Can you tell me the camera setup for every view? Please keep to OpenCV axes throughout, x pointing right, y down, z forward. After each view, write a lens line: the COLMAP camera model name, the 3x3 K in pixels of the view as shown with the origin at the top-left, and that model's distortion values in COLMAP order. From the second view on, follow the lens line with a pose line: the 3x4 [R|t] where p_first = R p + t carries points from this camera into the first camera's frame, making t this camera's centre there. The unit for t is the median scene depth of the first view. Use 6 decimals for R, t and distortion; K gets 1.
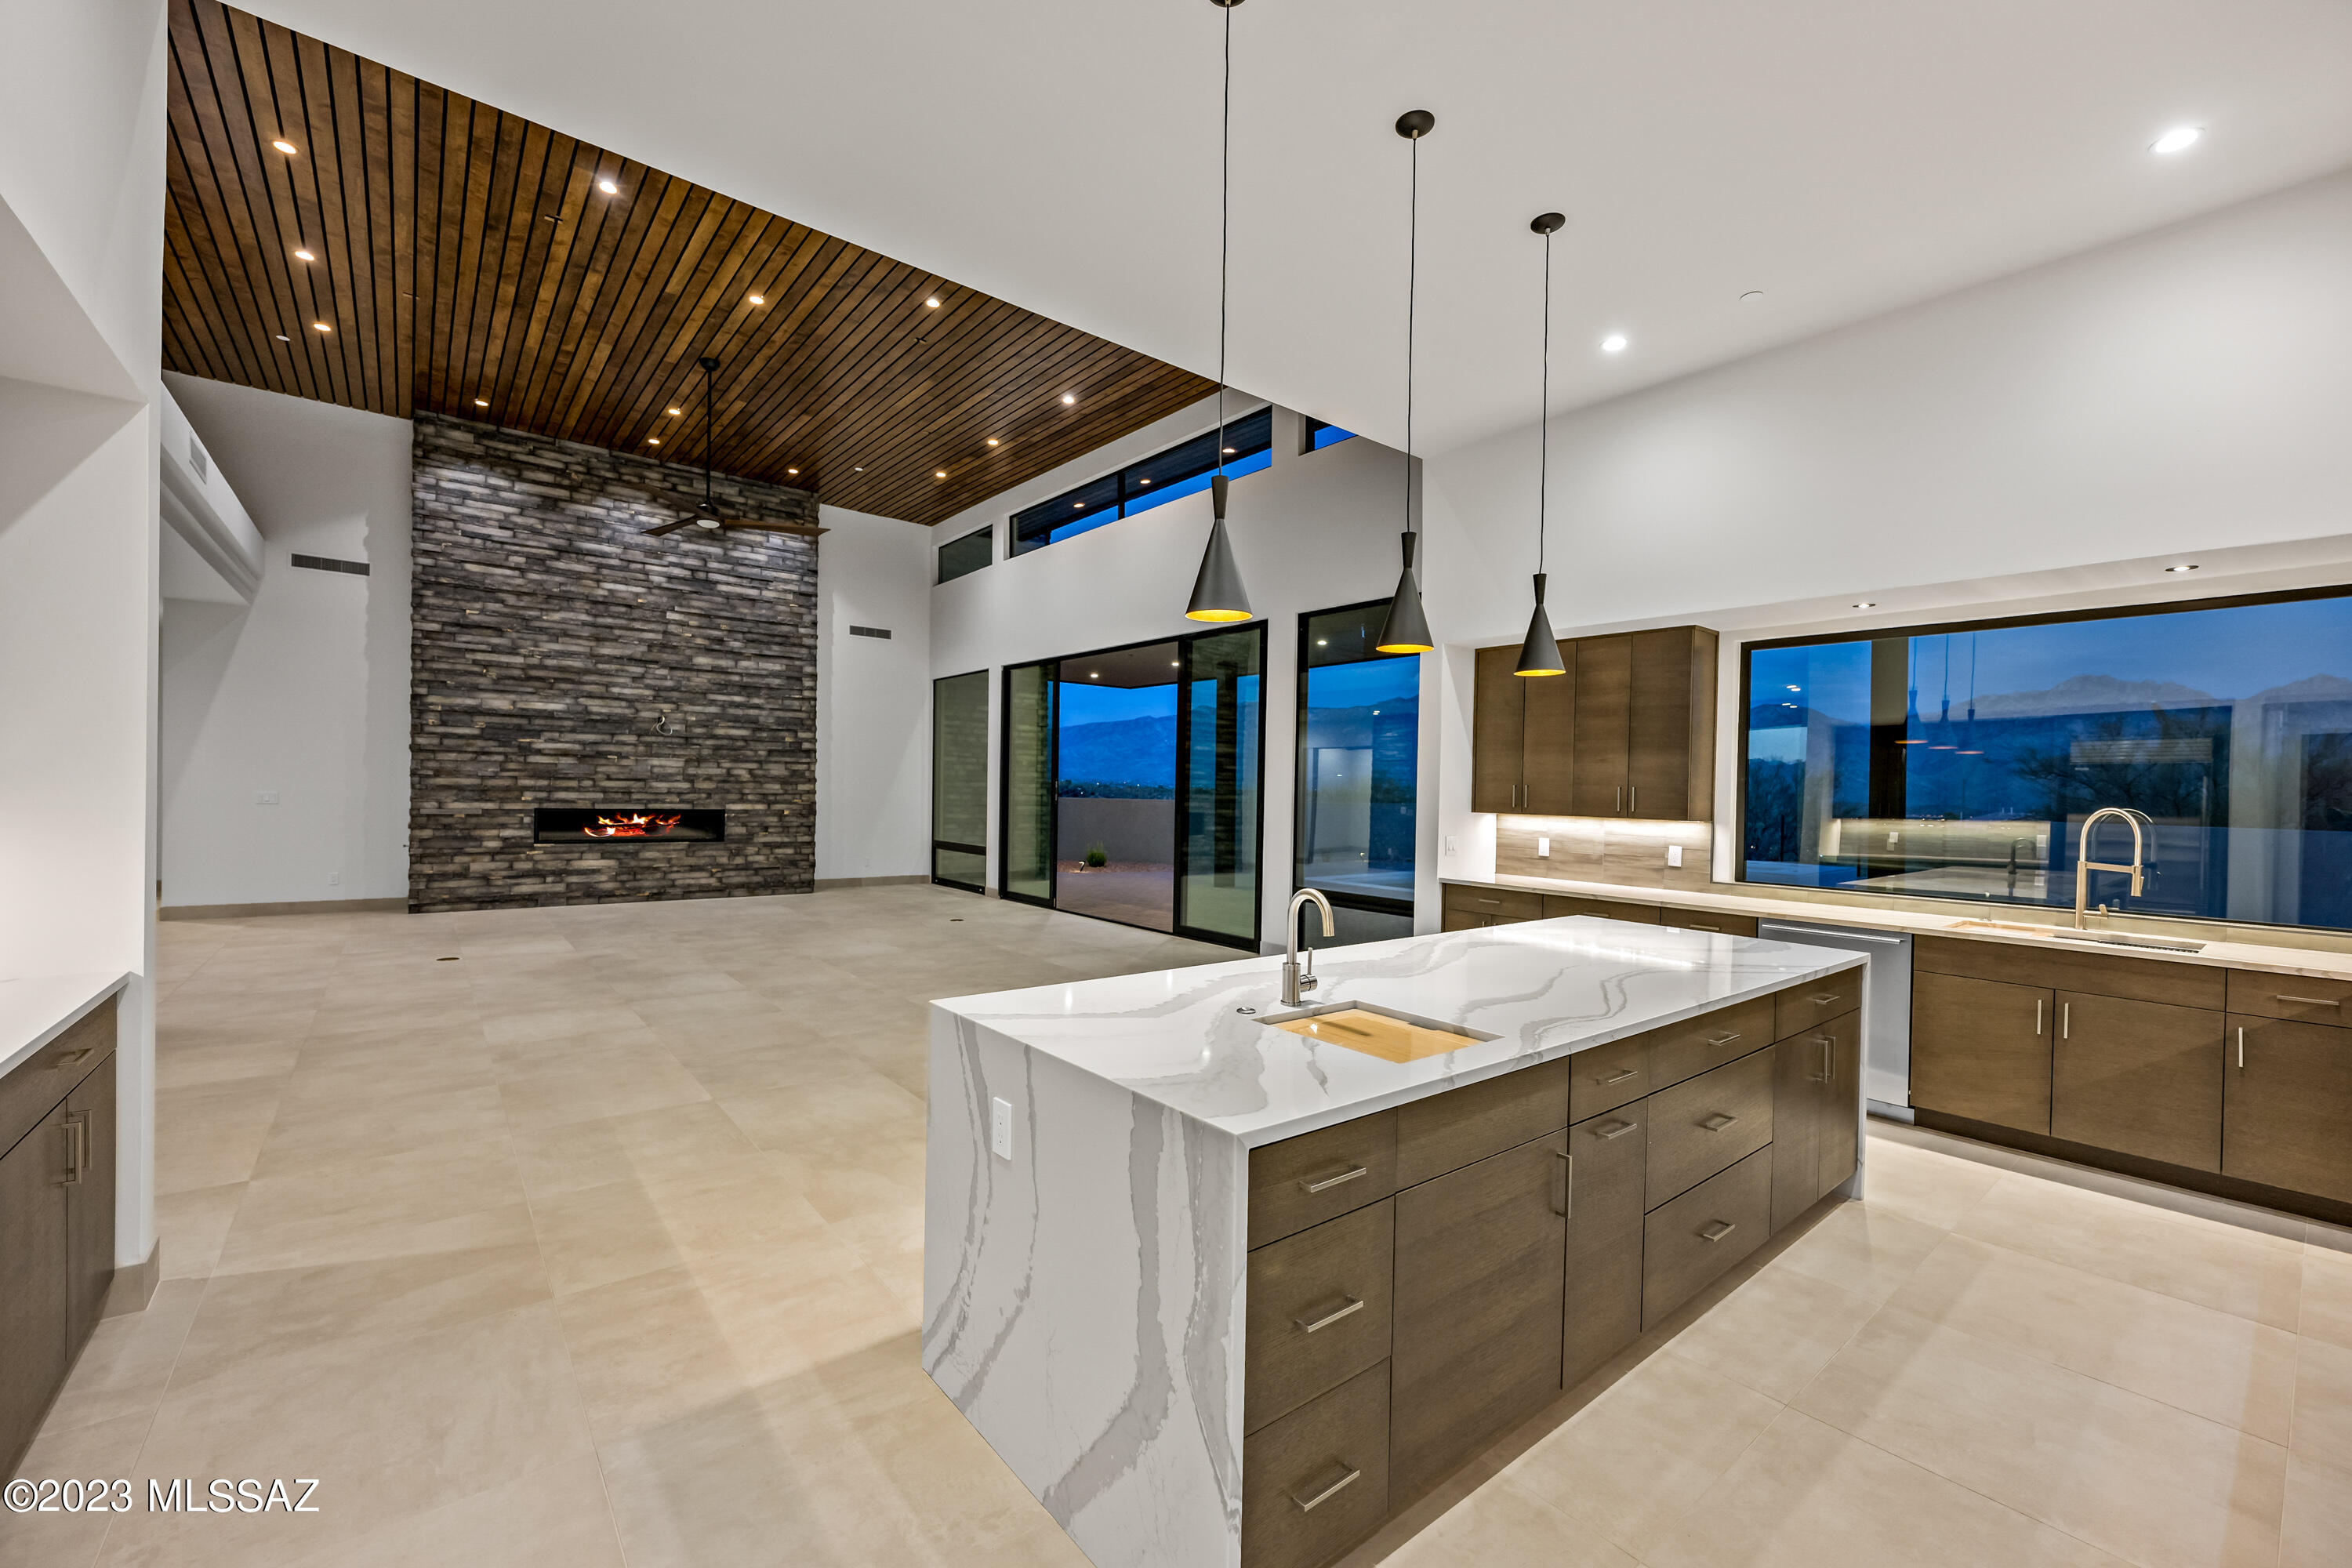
lens RADIAL K [[948.8, 0, 1168.1], [0, 948.8, 803.4], [0, 0, 1]] dist [-0.000311, 0.000147]
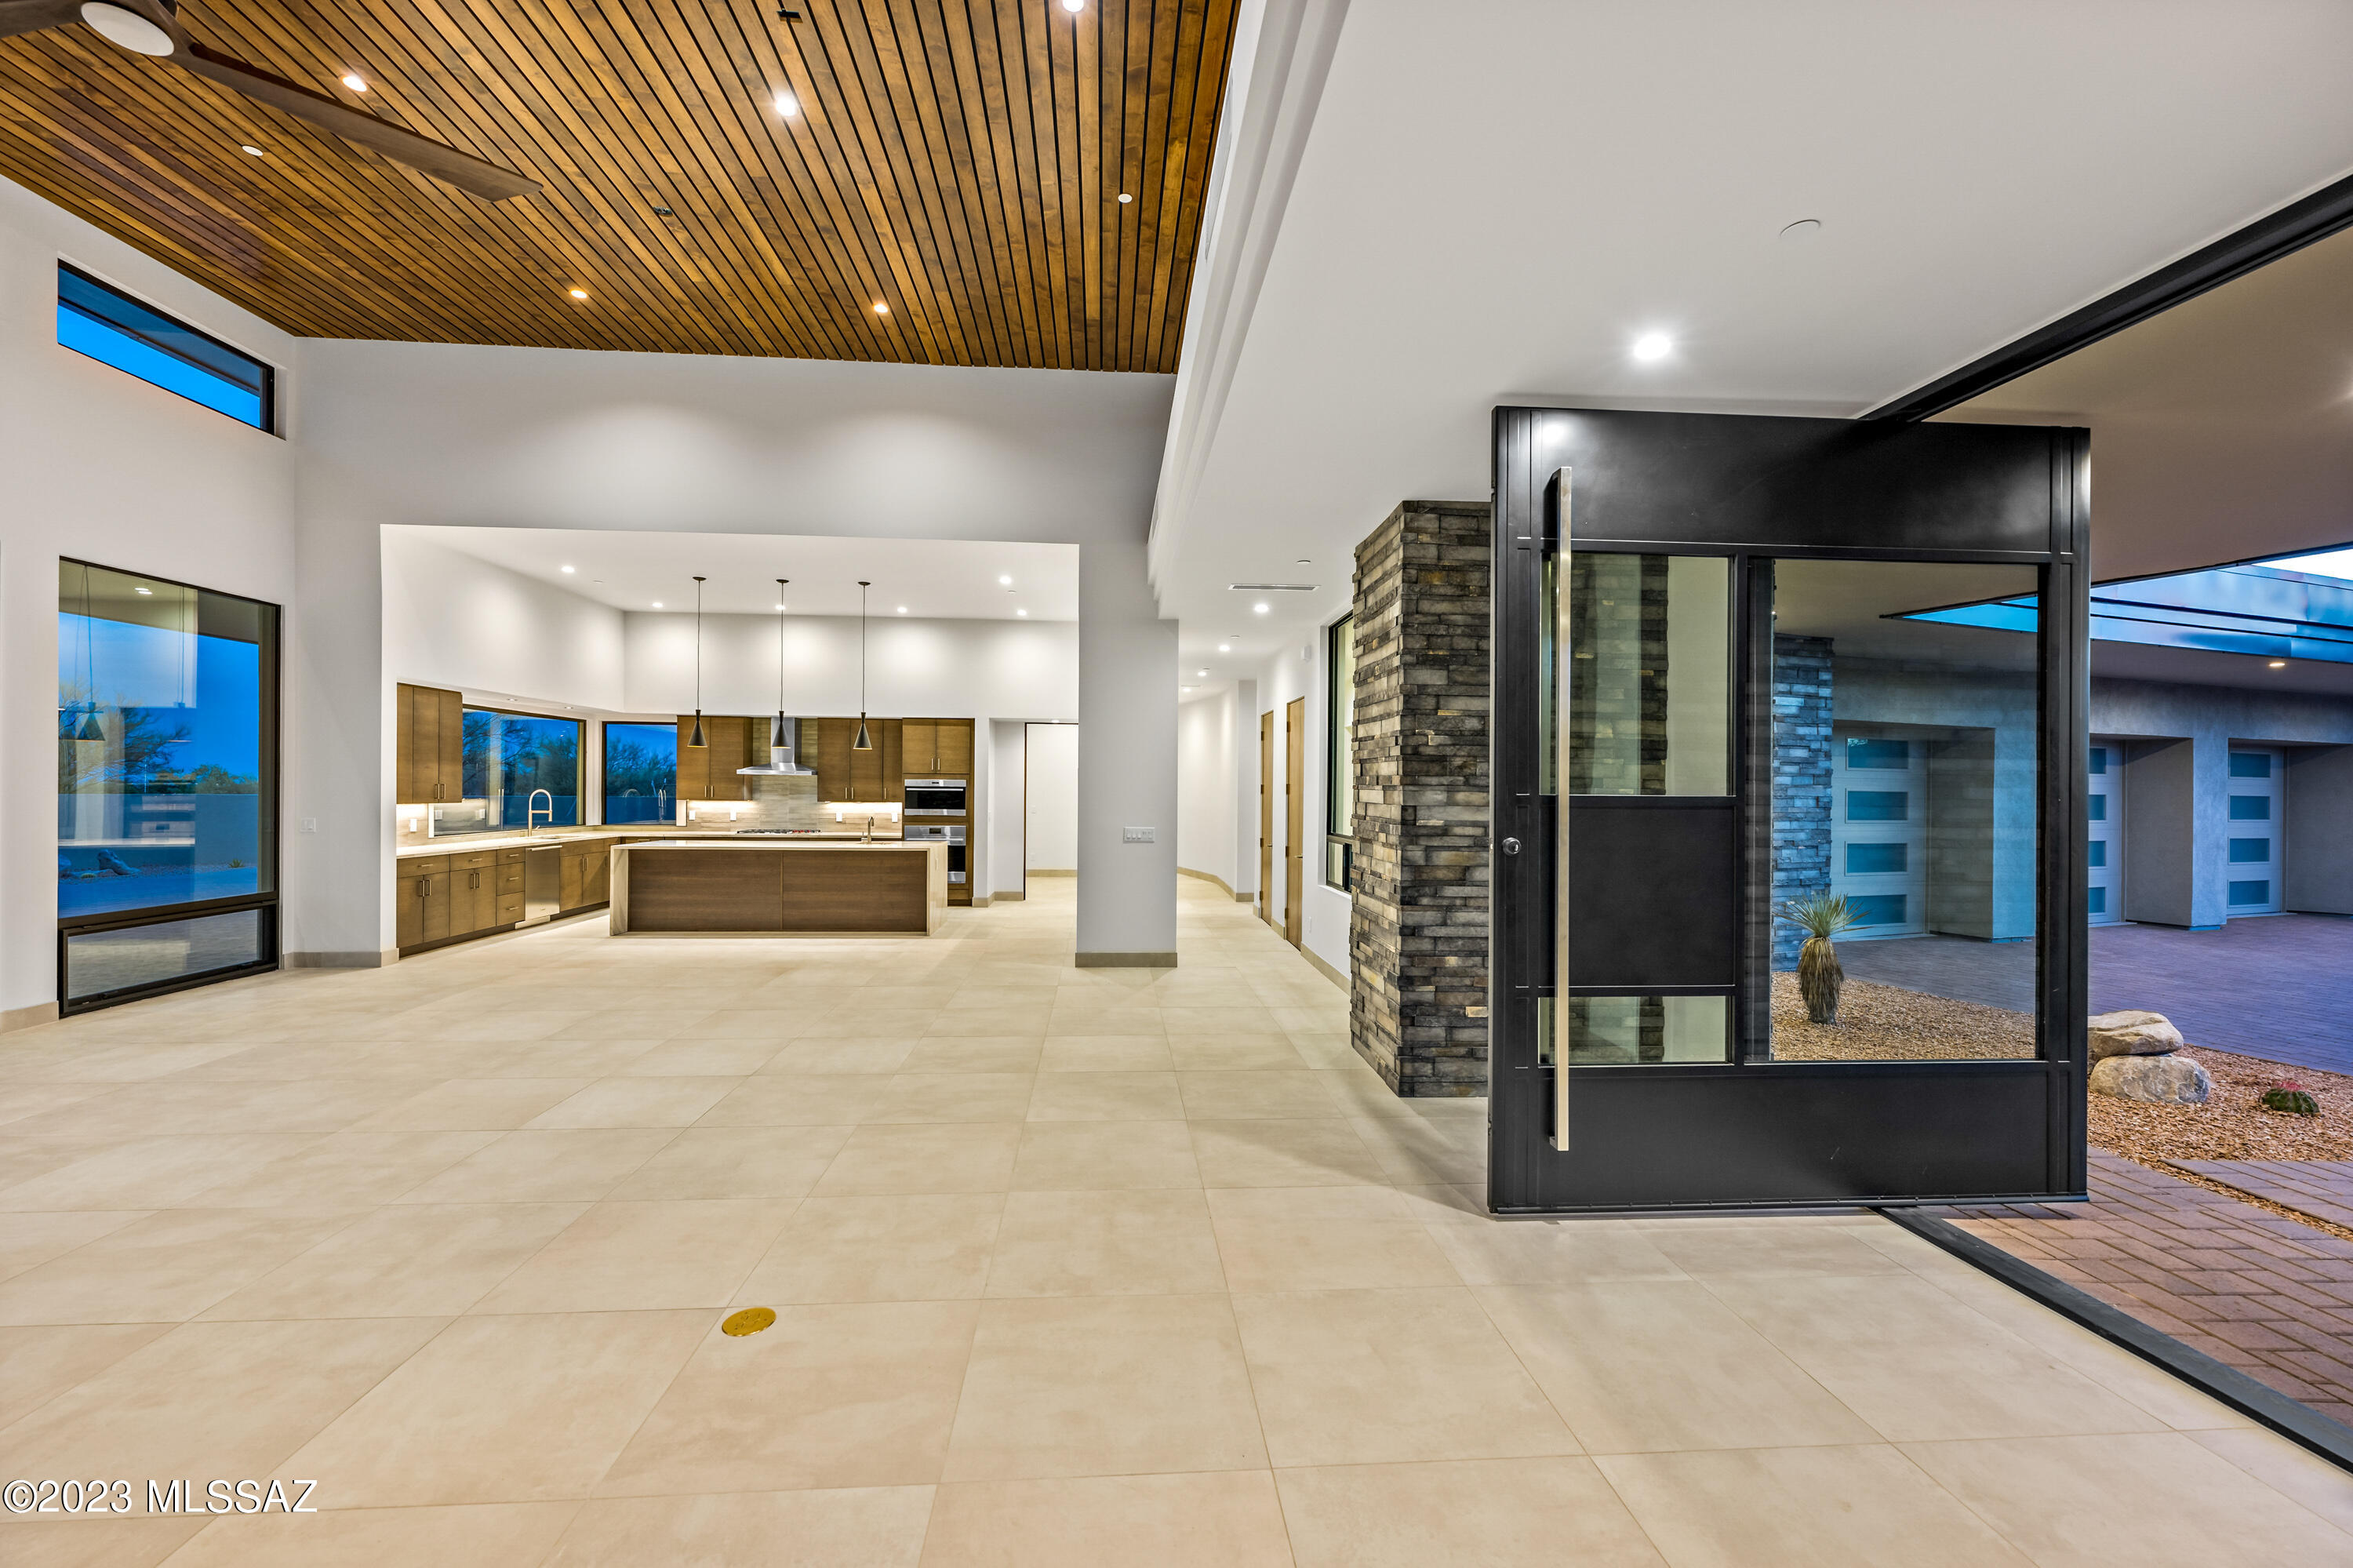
lens RADIAL K [[949.3, 0, 1176.6], [0, 949.3, 793.9], [0, 0, 1]] dist [-0.000311, 0.000147]
pose [[-0.825297, -0.035114, 0.563607, -0.858084], [-0.020682, 0.999275, 0.031972, -0.045691], [-0.564320, 0.014730, -0.825424, 0.942318]]
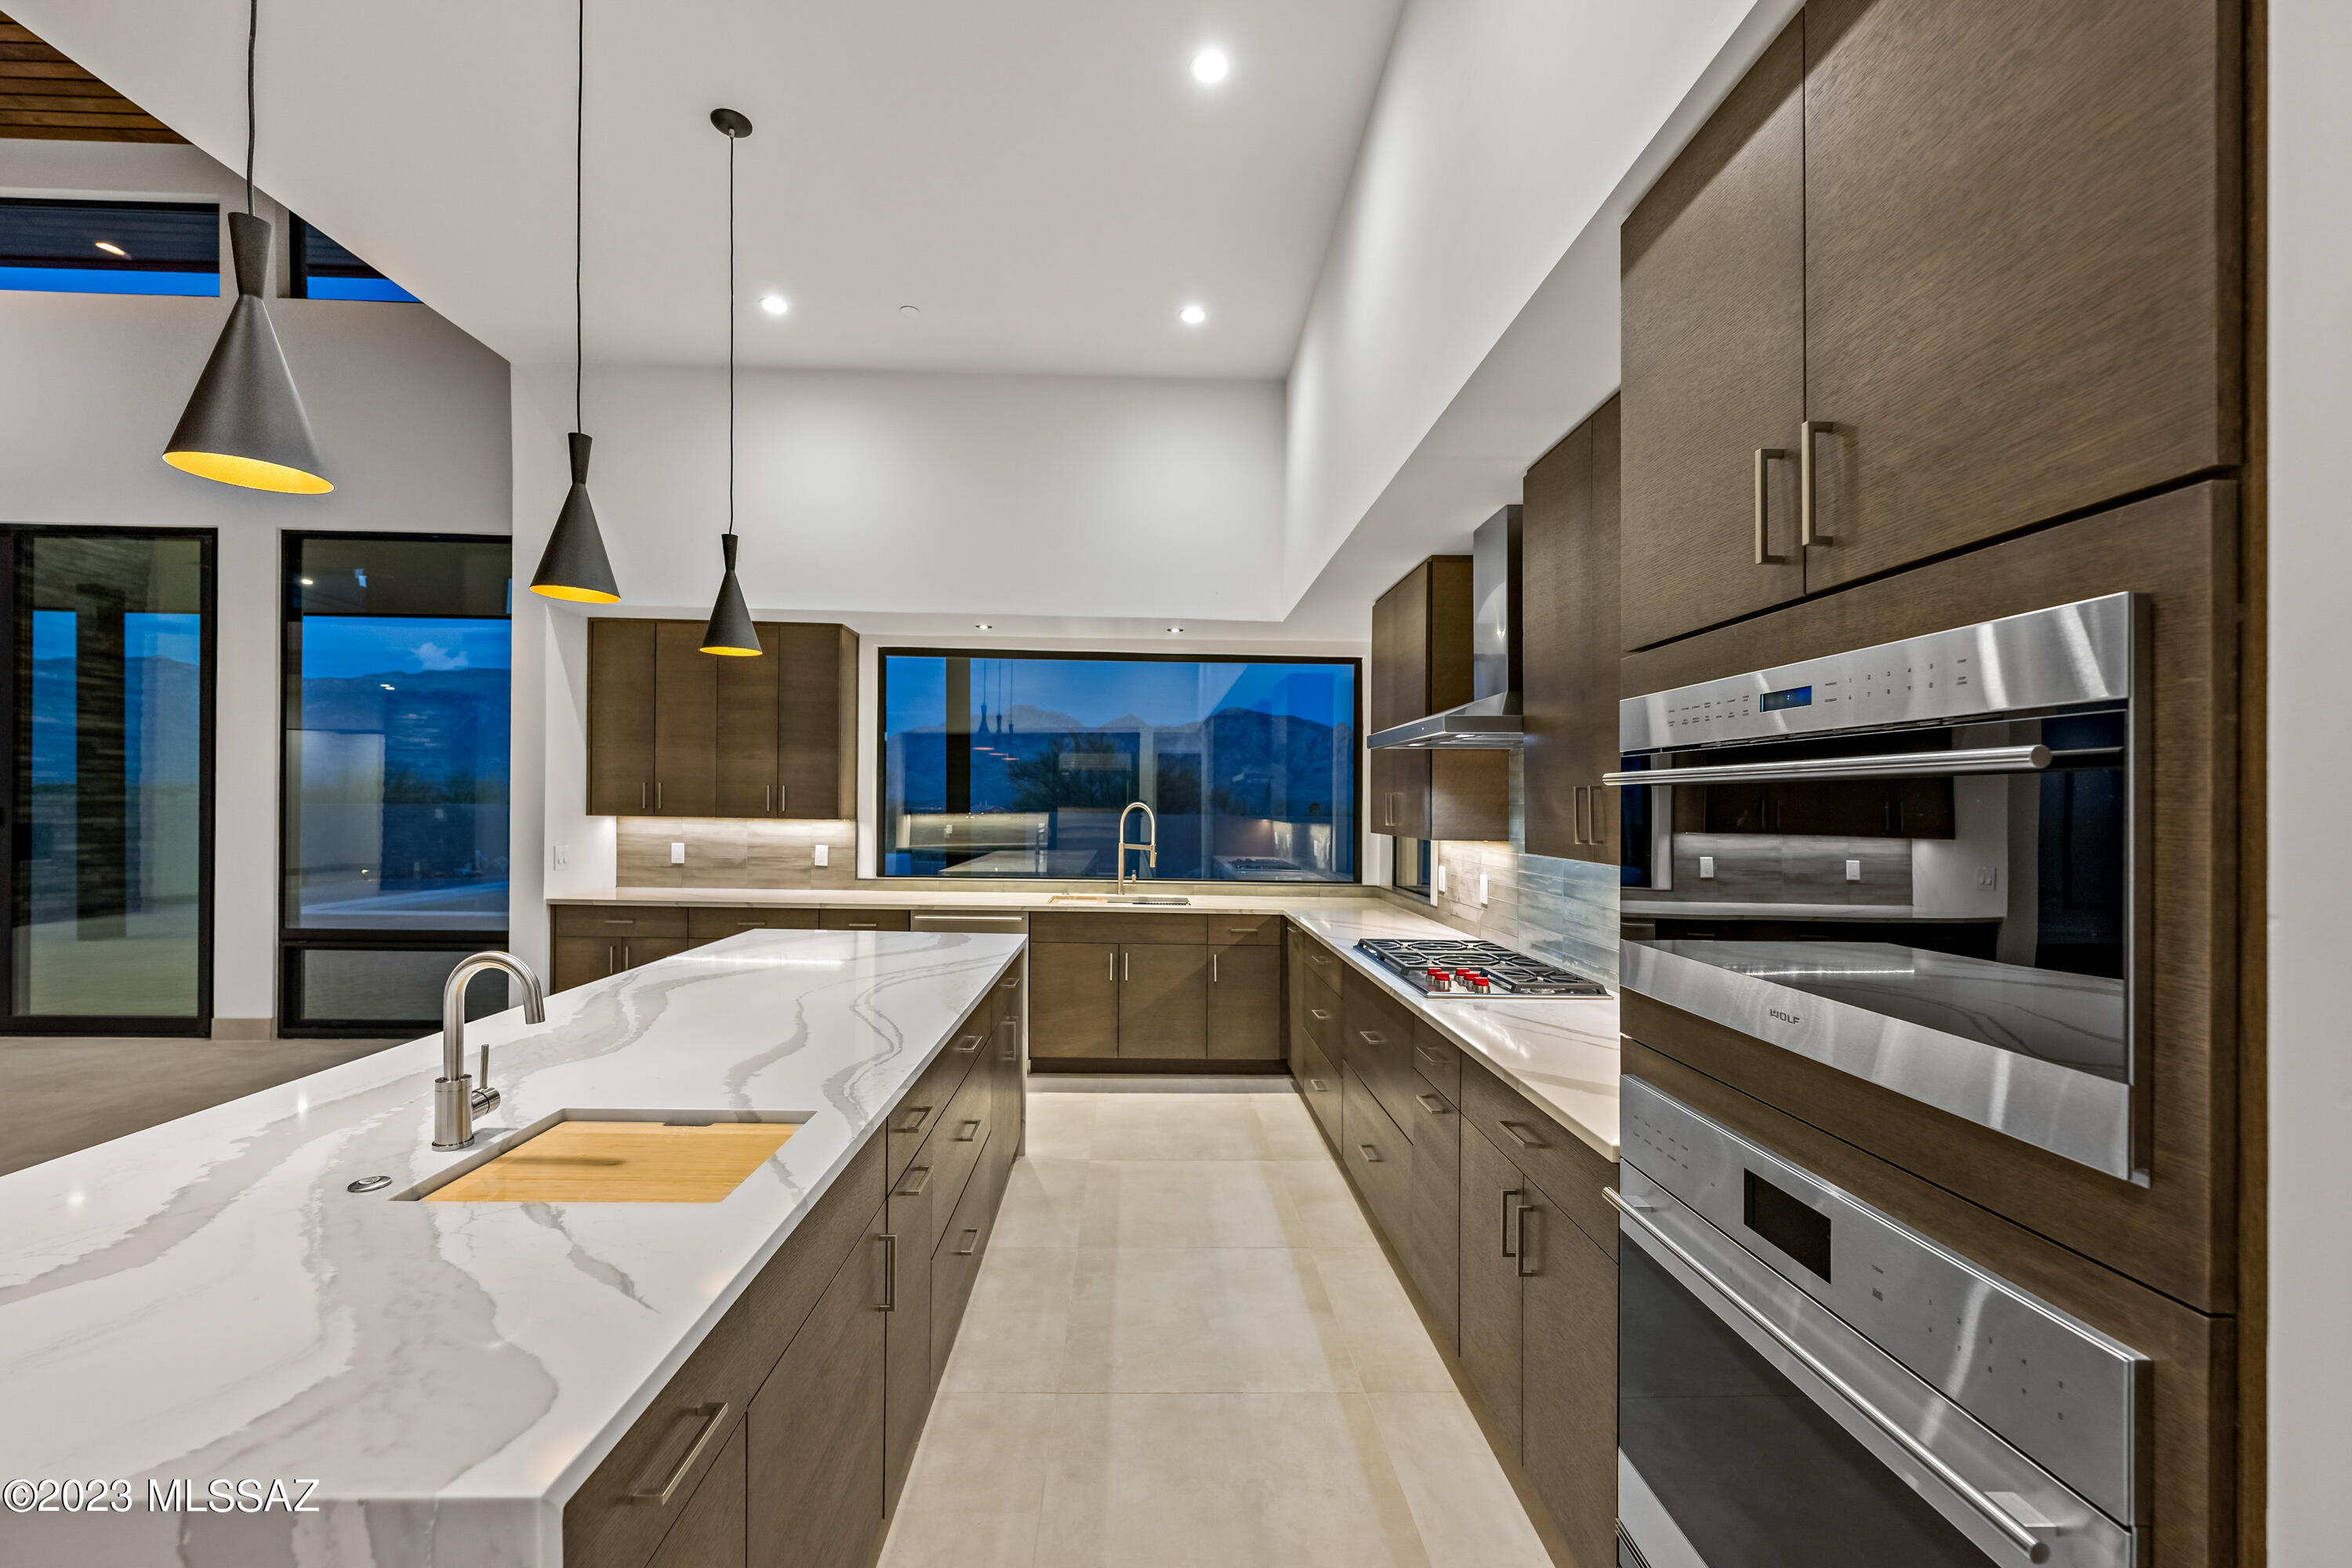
lens RADIAL K [[948.8, 0, 1164.0], [0, 948.8, 807.7], [0, 0, 1]] dist [-0.000311, 0.000147]
pose [[0.608149, -0.015436, 0.793673, -0.018872], [0.009659, 0.999881, 0.012045, -0.001635], [-0.793764, 0.000341, 0.608225, 0.067949]]
